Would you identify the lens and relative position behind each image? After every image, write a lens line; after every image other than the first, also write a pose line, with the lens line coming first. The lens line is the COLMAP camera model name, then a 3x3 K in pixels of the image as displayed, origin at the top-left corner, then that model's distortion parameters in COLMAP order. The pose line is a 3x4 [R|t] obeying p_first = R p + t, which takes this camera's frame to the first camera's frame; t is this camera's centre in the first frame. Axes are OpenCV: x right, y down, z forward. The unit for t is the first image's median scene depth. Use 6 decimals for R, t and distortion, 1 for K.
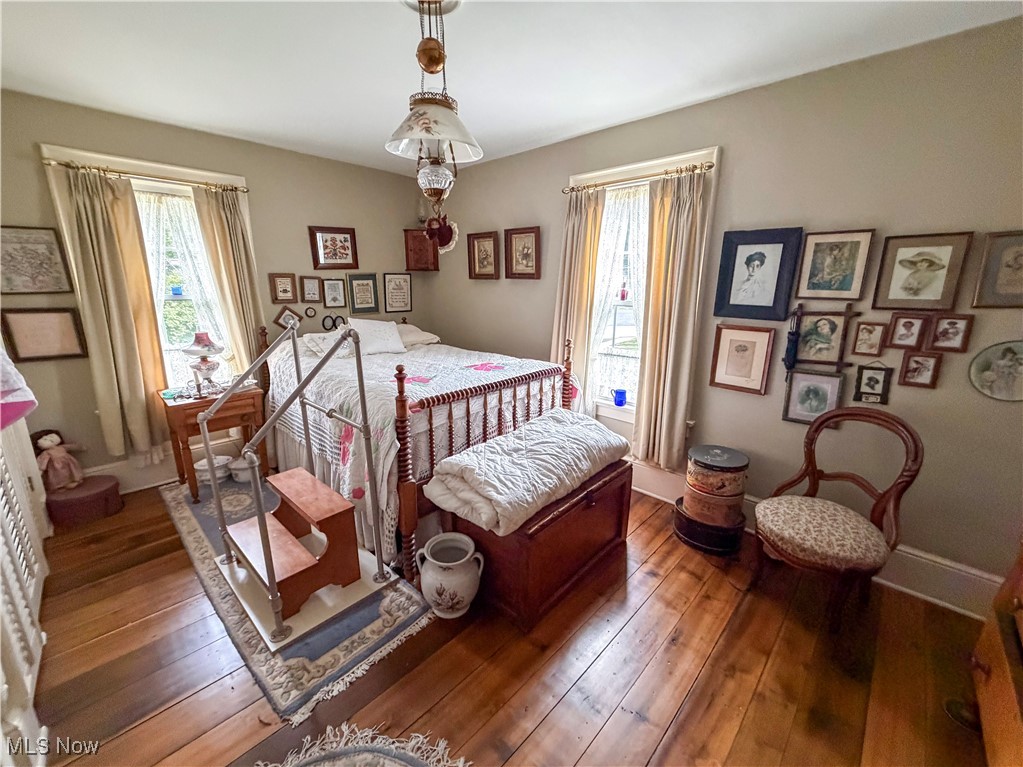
lens RADIAL K [[421.3, 0, 516.5], [0, 421.3, 380.1], [0, 0, 1]] dist [-0.000456, 0.000189]
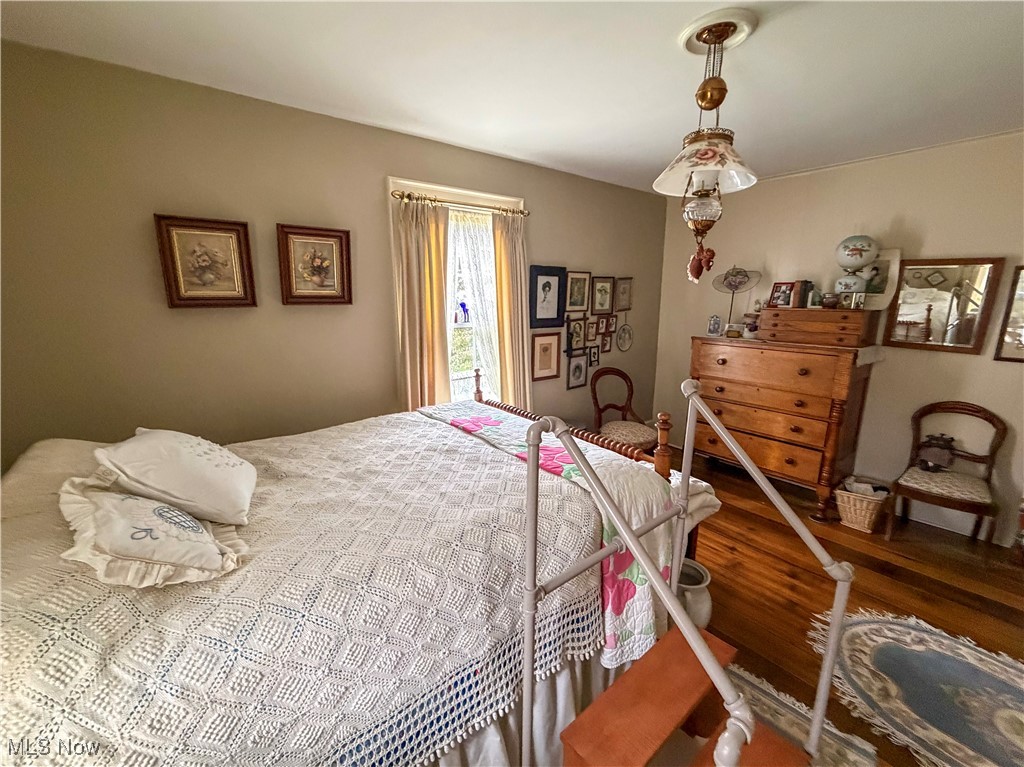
lens RADIAL K [[421.8, 0, 515.5], [0, 421.8, 383.2], [0, 0, 1]] dist [-0.000456, 0.000189]
pose [[0.131270, -0.207274, 0.969436, -0.964397], [0.238978, 0.955675, 0.171972, -0.261477], [-0.962111, 0.209099, 0.174986, 0.986313]]
